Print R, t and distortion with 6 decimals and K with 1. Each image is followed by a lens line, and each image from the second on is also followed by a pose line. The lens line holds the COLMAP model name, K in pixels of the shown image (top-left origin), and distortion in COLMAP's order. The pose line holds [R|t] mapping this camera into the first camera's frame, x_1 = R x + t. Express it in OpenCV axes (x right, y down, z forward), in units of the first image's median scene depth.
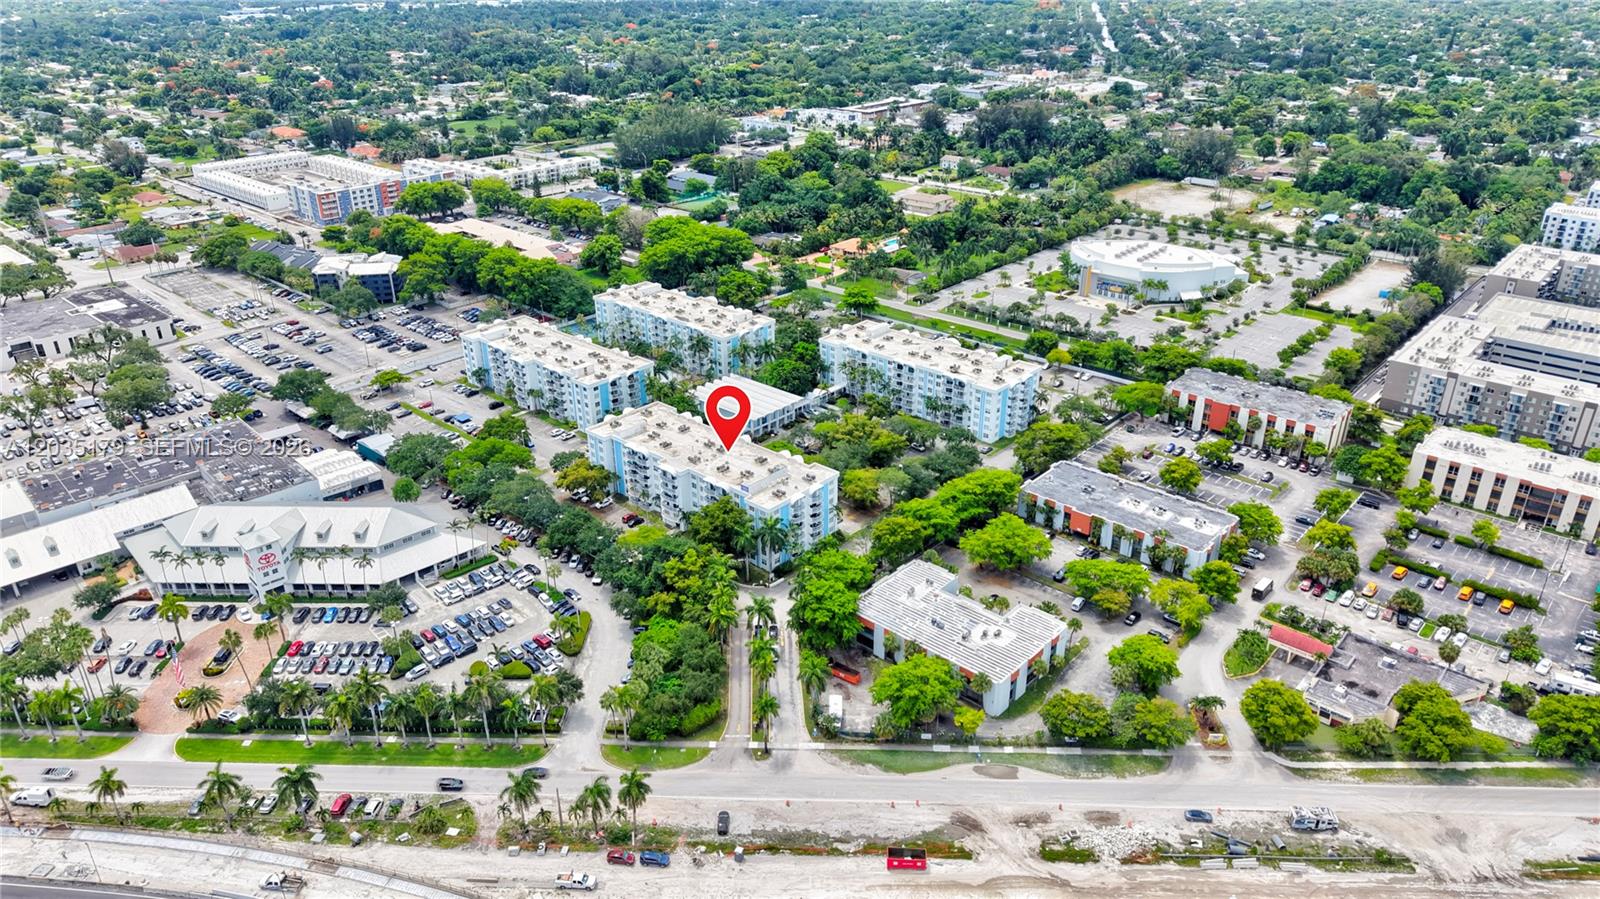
lens RADIAL K [[1059.0, 0, 793.8], [0, 1059.0, 450.6], [0, 0, 1]] dist [0.102670, -0.135425]
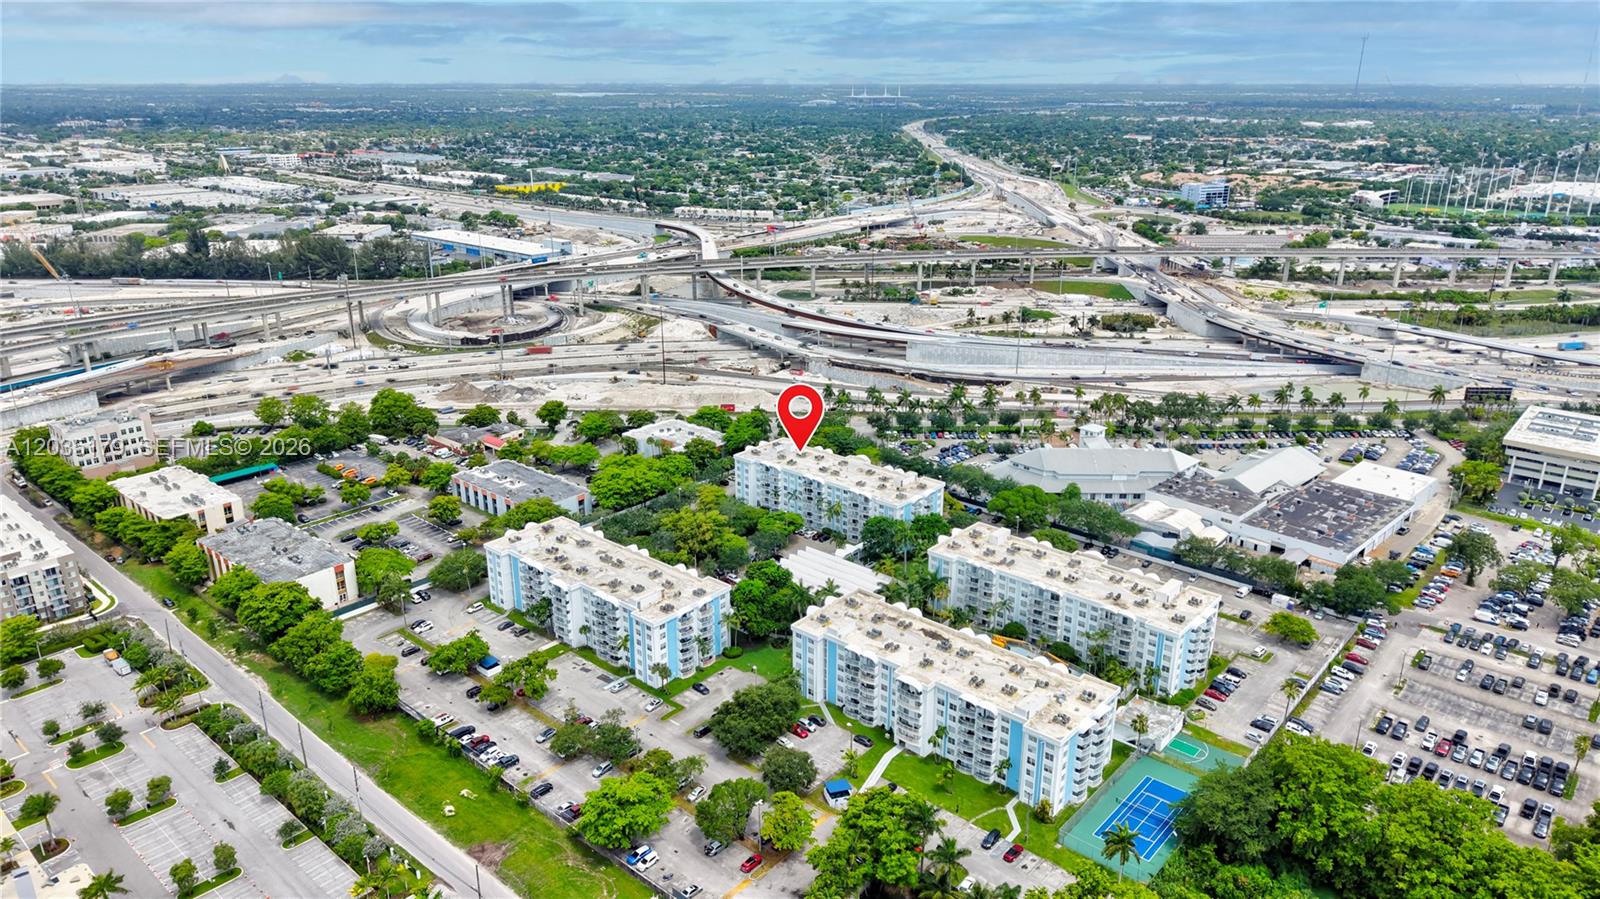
lens RADIAL K [[1059.0, 0, 793.8], [0, 1059.0, 450.6], [0, 0, 1]] dist [0.102670, -0.135425]
pose [[-0.999810, 0.012937, -0.014611, -0.012733], [-0.001135, 0.708862, 0.705346, -0.768476], [0.019482, 0.705228, -0.708713, 1.597788]]
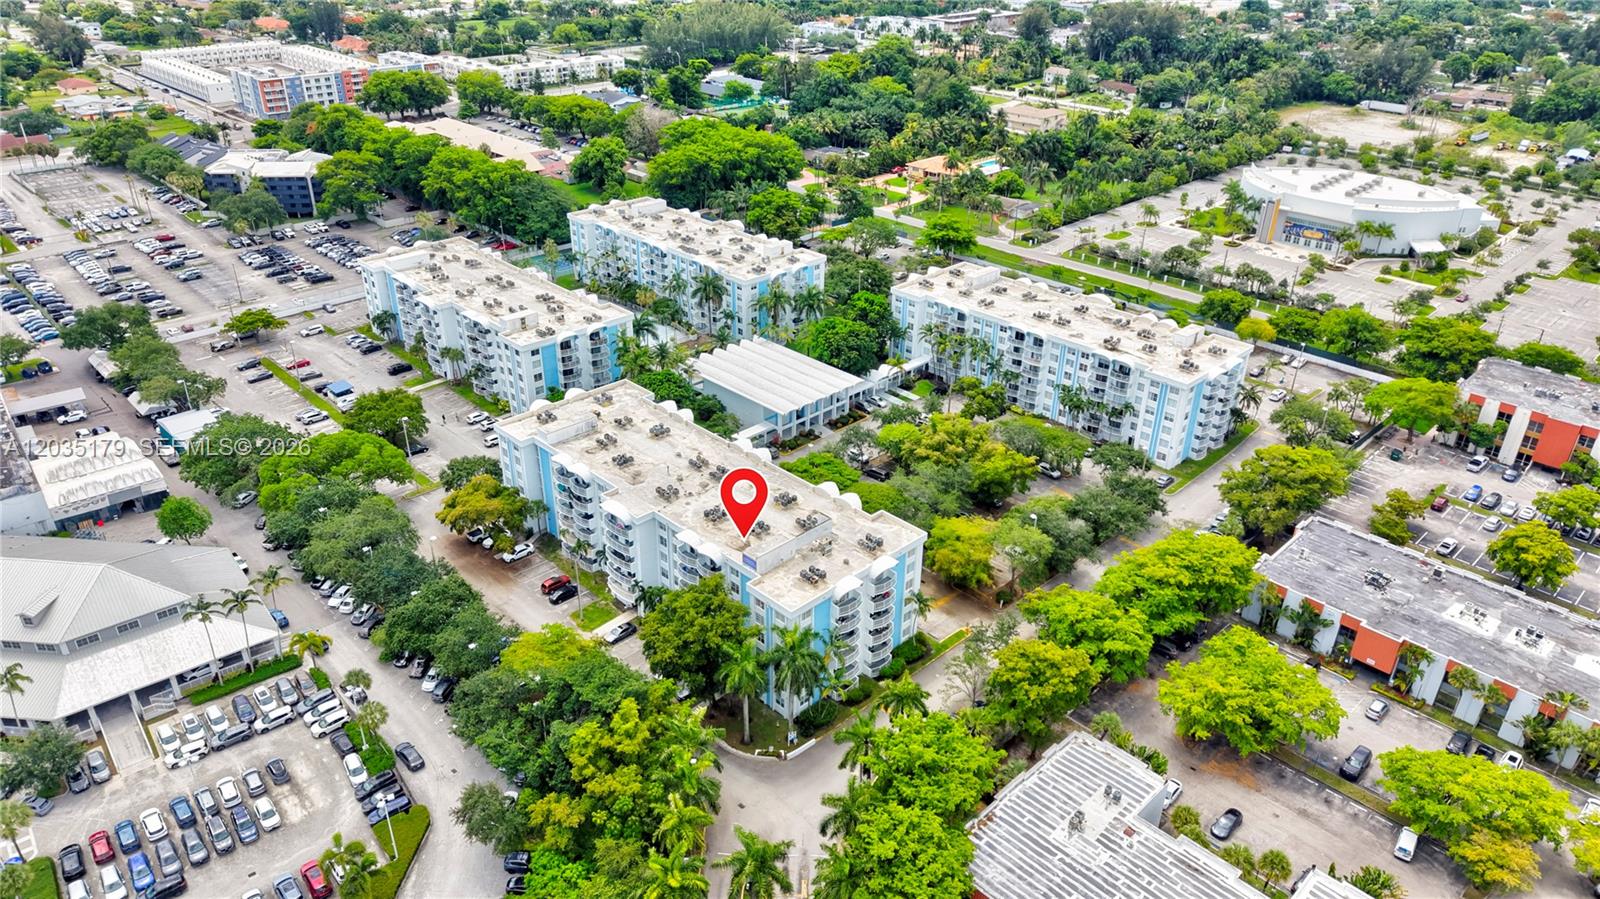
lens RADIAL K [[1064.2, 0, 800.0], [0, 1064.2, 449.5], [0, 0, 1]] dist [0.043661, -0.046884]
pose [[0.998147, 0.045611, -0.040270, -0.001863], [-0.043764, 0.998000, 0.045614, -0.036250], [0.042270, -0.043767, 0.998147, 0.369916]]
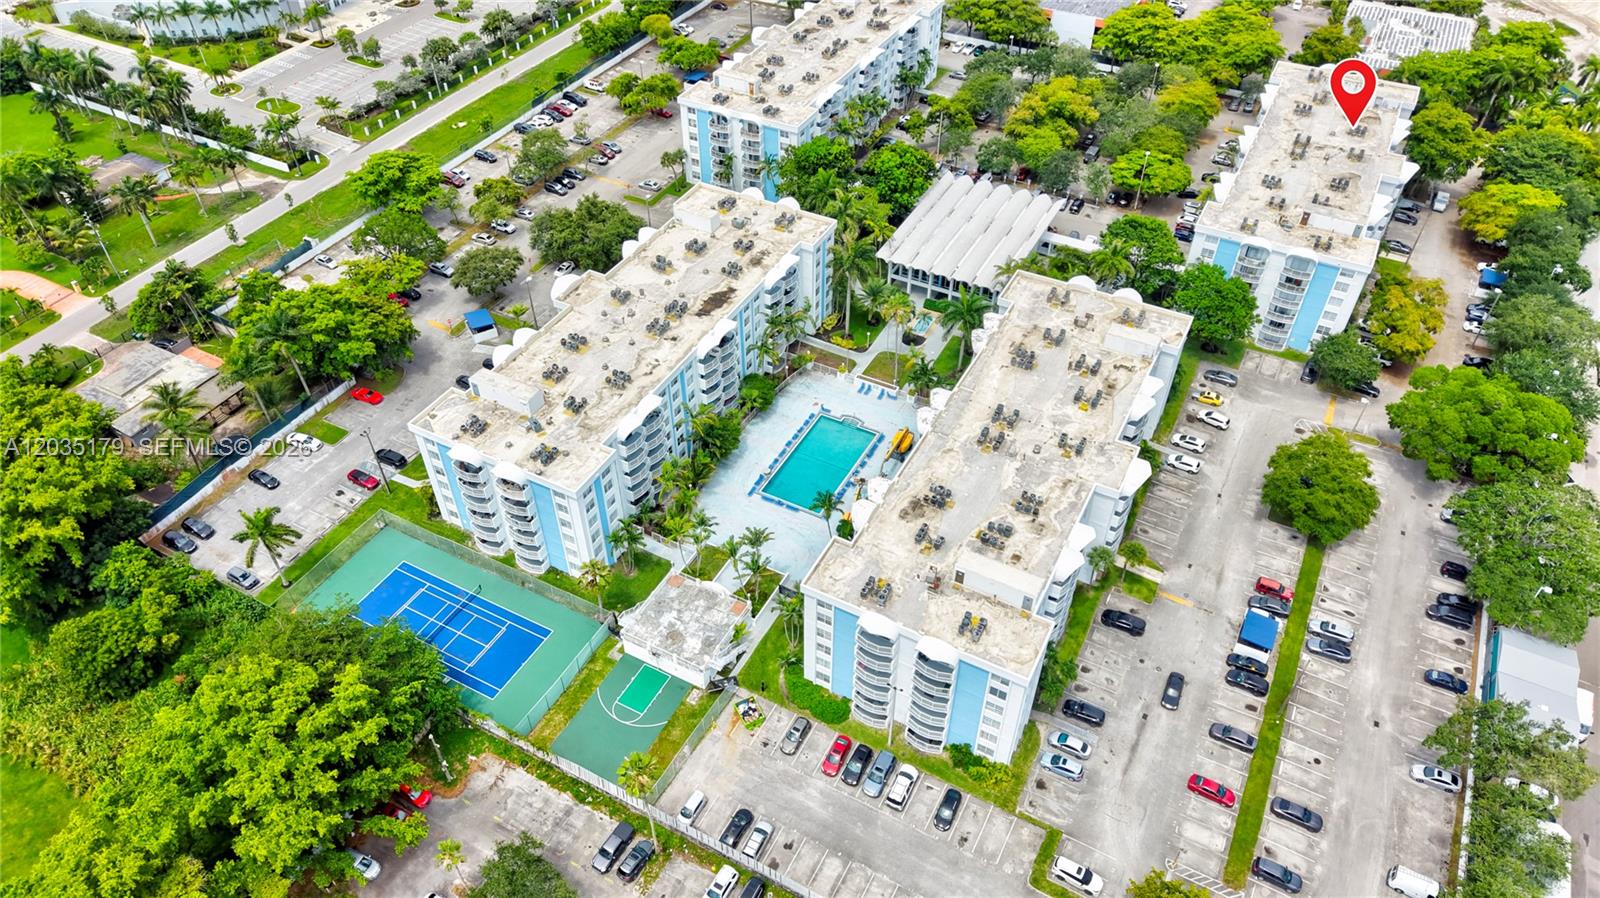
lens RADIAL K [[1064.2, 0, 800.0], [0, 1064.2, 449.0], [0, 0, 1]] dist [0.043661, -0.046884]
pose [[-0.242376, -0.657270, 0.713618, -0.515831], [0.425304, 0.589124, 0.687058, -0.417710], [-0.871992, 0.470031, 0.136750, 1.090799]]
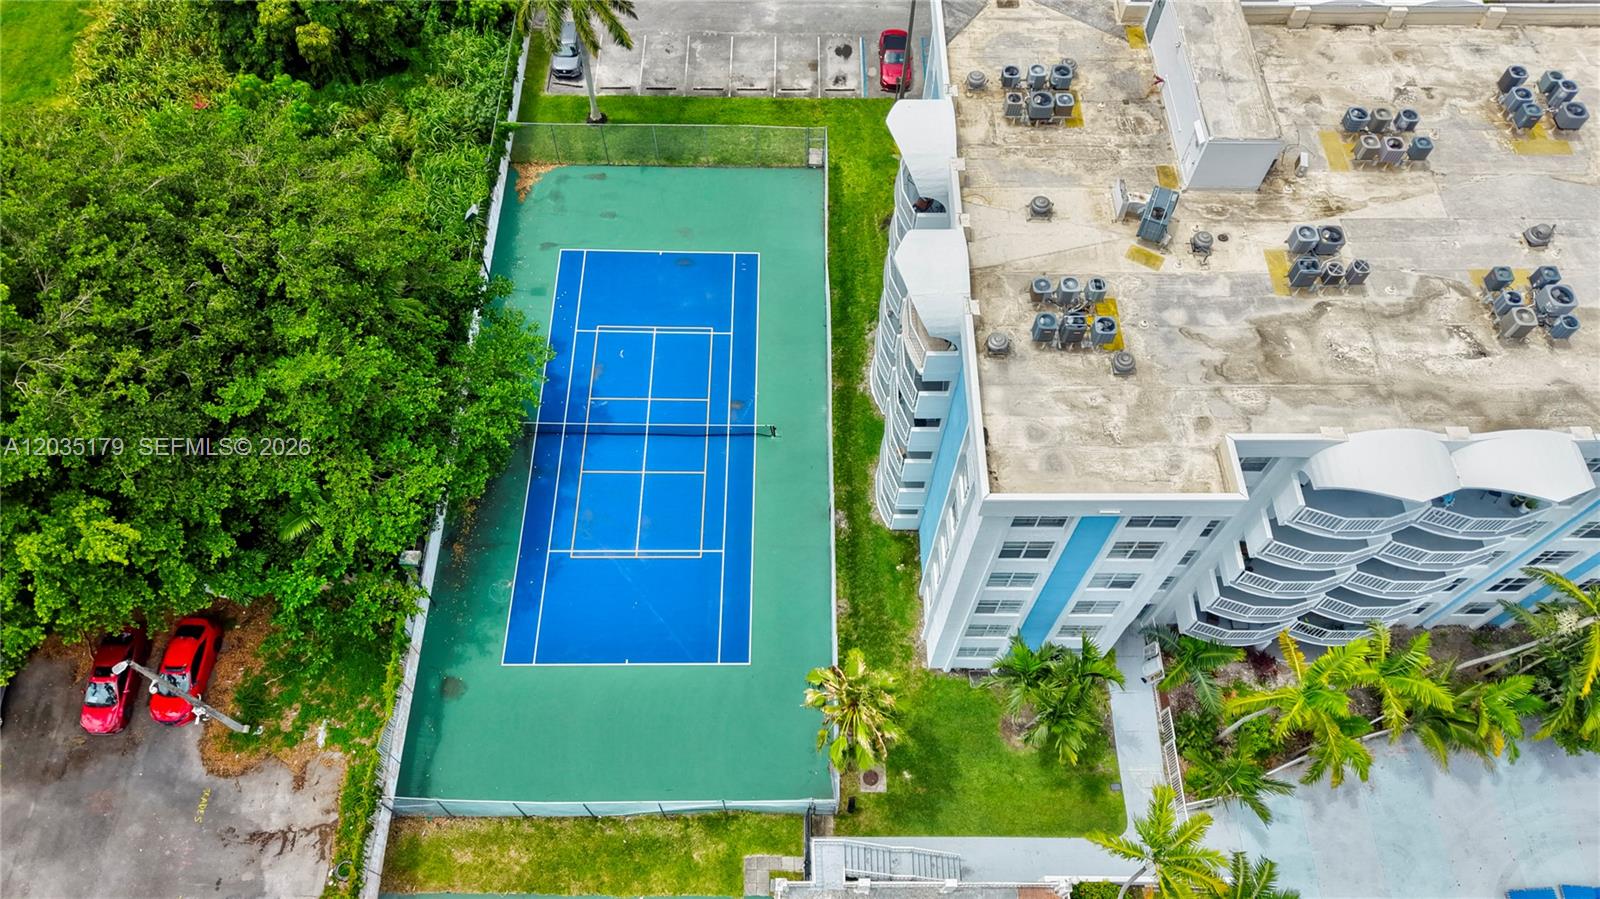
lens RADIAL K [[1064.2, 0, 800.0], [0, 1064.2, 449.5], [0, 0, 1]] dist [0.043661, -0.046884]
pose [[0.743953, -0.578258, 0.334891, -0.264835], [0.290657, 0.731290, 0.617035, -0.242845], [-0.601708, -0.361707, 0.712120, 1.163524]]
